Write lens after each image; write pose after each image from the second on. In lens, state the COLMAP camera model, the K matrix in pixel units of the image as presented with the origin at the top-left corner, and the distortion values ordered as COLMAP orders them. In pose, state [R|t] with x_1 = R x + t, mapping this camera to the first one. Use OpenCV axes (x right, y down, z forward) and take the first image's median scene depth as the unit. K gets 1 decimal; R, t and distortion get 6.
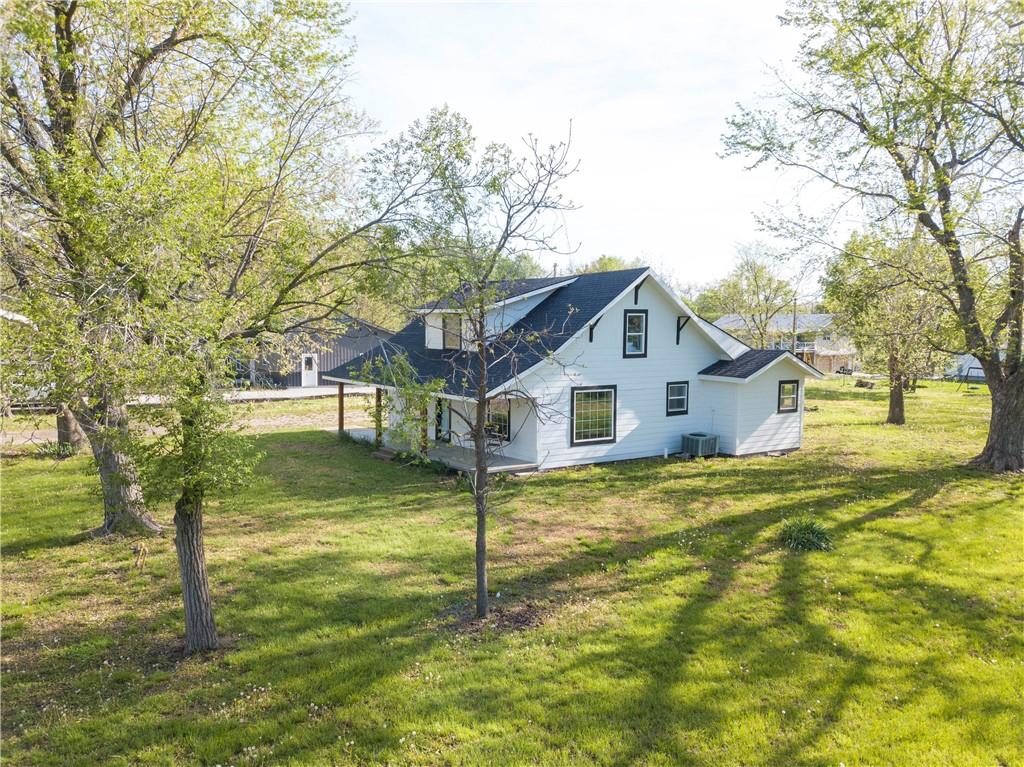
lens RADIAL K [[801.8, 0, 508.1], [0, 801.8, 384.5], [0, 0, 1]] dist [0.016493, 0.005421]
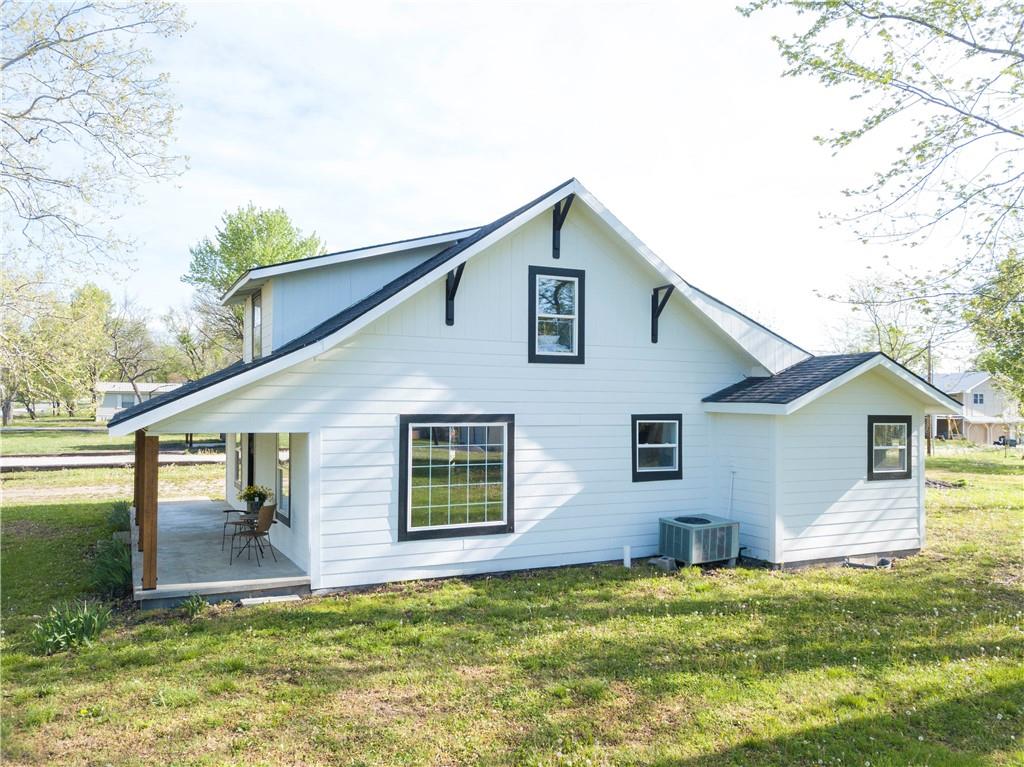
lens RADIAL K [[801.8, 0, 517.7], [0, 801.8, 381.6], [0, 0, 1]] dist [0.016493, 0.005421]
pose [[0.989431, -0.008287, -0.144770, 0.200639], [-0.007117, 0.994387, -0.105560, 0.030859], [0.144832, 0.105475, 0.983819, 0.486285]]
